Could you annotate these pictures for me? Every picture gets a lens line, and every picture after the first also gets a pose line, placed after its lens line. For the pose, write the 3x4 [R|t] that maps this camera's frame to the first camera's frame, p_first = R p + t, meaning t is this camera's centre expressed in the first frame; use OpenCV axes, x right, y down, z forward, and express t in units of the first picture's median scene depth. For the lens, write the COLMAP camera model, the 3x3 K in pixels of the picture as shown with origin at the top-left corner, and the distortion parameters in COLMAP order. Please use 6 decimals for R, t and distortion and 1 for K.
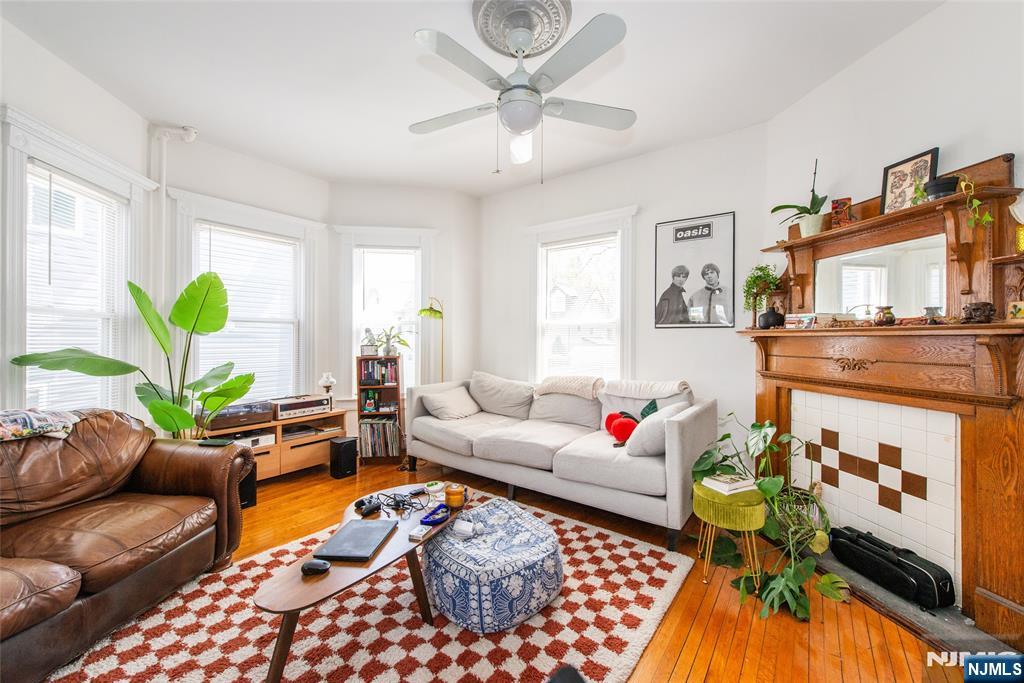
lens RADIAL K [[401.1, 0, 512.0], [0, 401.1, 341.5], [0, 0, 1]] dist [0.001539, 0.000054]
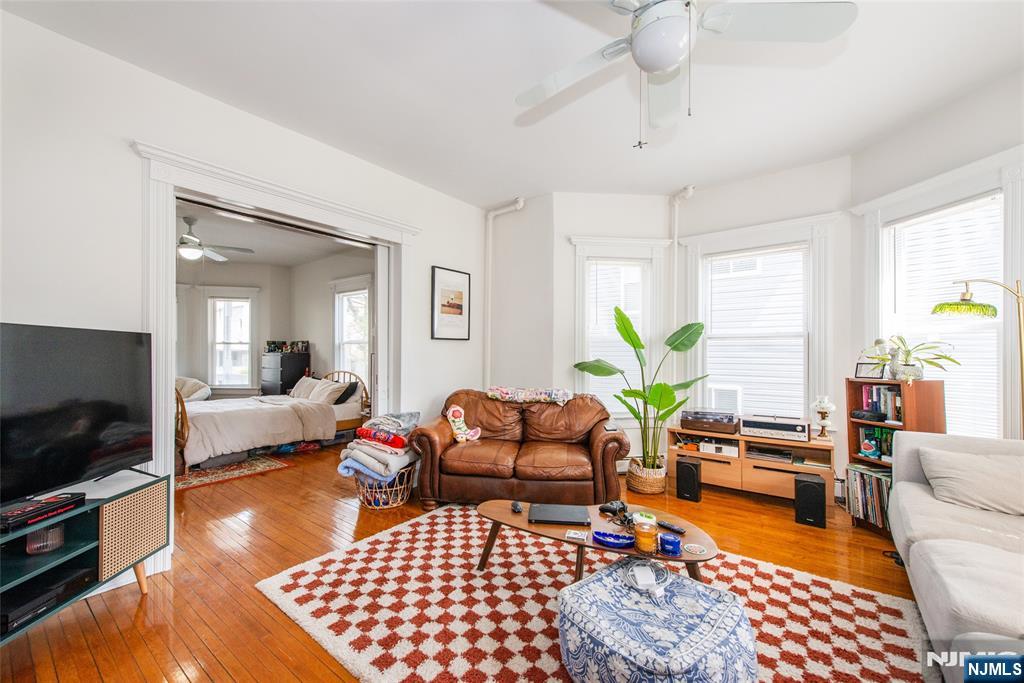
lens RADIAL K [[408.7, 0, 511.3], [0, 408.7, 348.6], [0, 0, 1]] dist [0.014608, -0.000274]
pose [[-0.021062, -0.009612, -0.999732, 0.431471], [-0.005315, 0.999941, -0.009502, -0.007255], [0.999764, 0.005114, -0.021112, 0.413605]]
